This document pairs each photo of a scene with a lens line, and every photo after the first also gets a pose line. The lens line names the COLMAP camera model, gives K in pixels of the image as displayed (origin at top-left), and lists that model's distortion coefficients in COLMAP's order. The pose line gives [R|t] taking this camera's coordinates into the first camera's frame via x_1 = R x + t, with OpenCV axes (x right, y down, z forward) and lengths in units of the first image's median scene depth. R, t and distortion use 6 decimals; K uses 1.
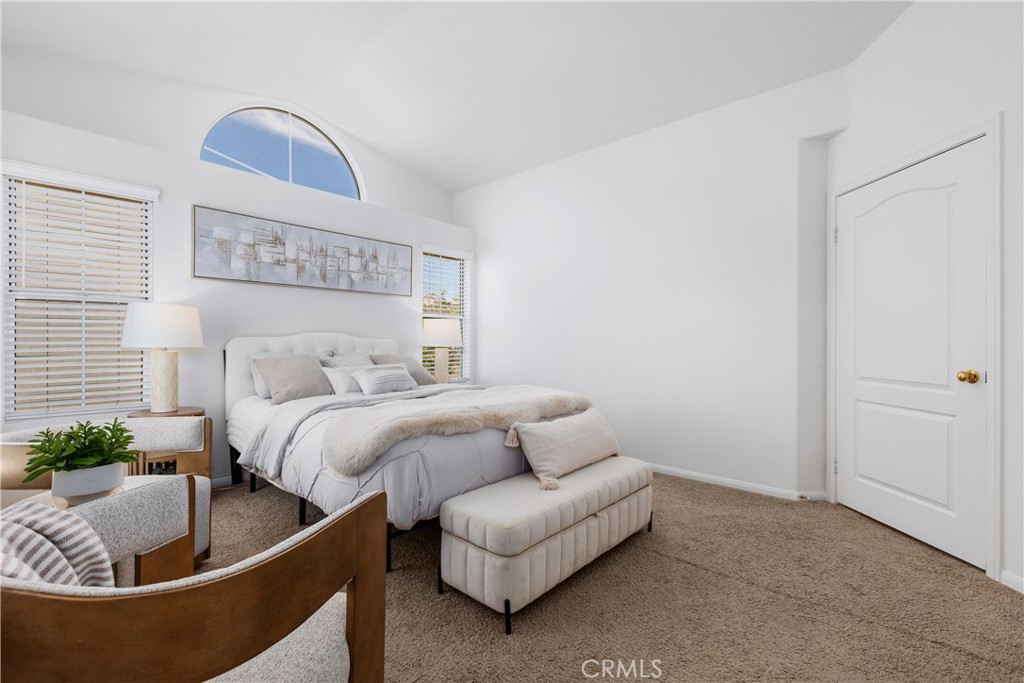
lens RADIAL K [[462.0, 0, 517.7], [0, 462.0, 343.7], [0, 0, 1]] dist [-0.001922, -0.000467]
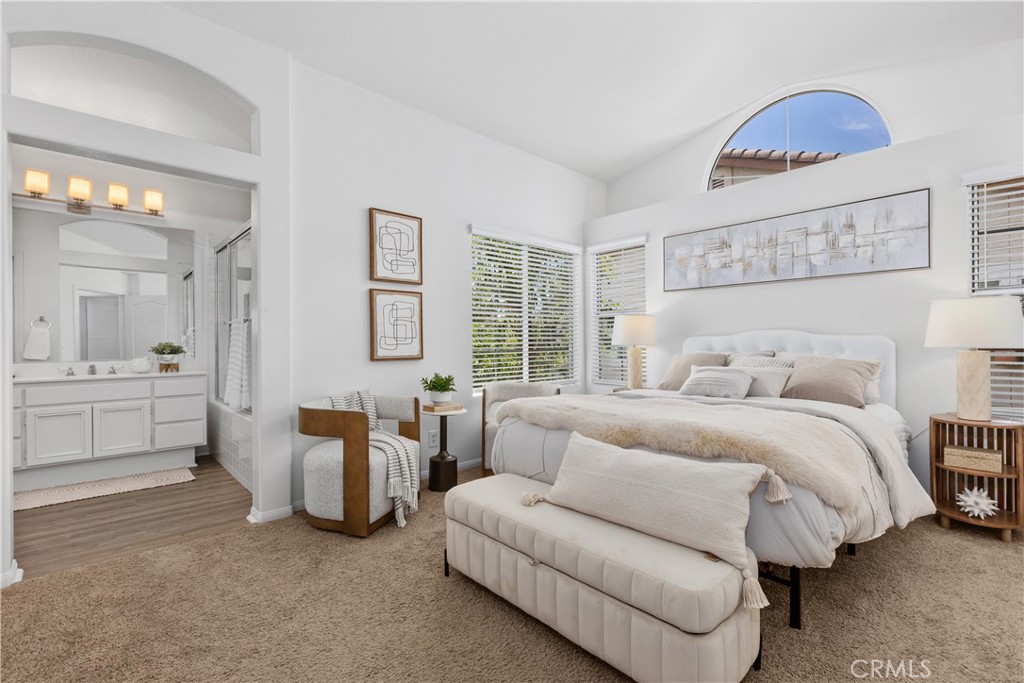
lens RADIAL K [[462.0, 0, 517.7], [0, 462.0, 343.7], [0, 0, 1]] dist [-0.001922, -0.000467]
pose [[-0.120466, -0.001829, -0.992716, 0.539766], [-0.004362, 0.999990, -0.001313, 0.005467], [0.992708, 0.004172, -0.120473, 0.611866]]
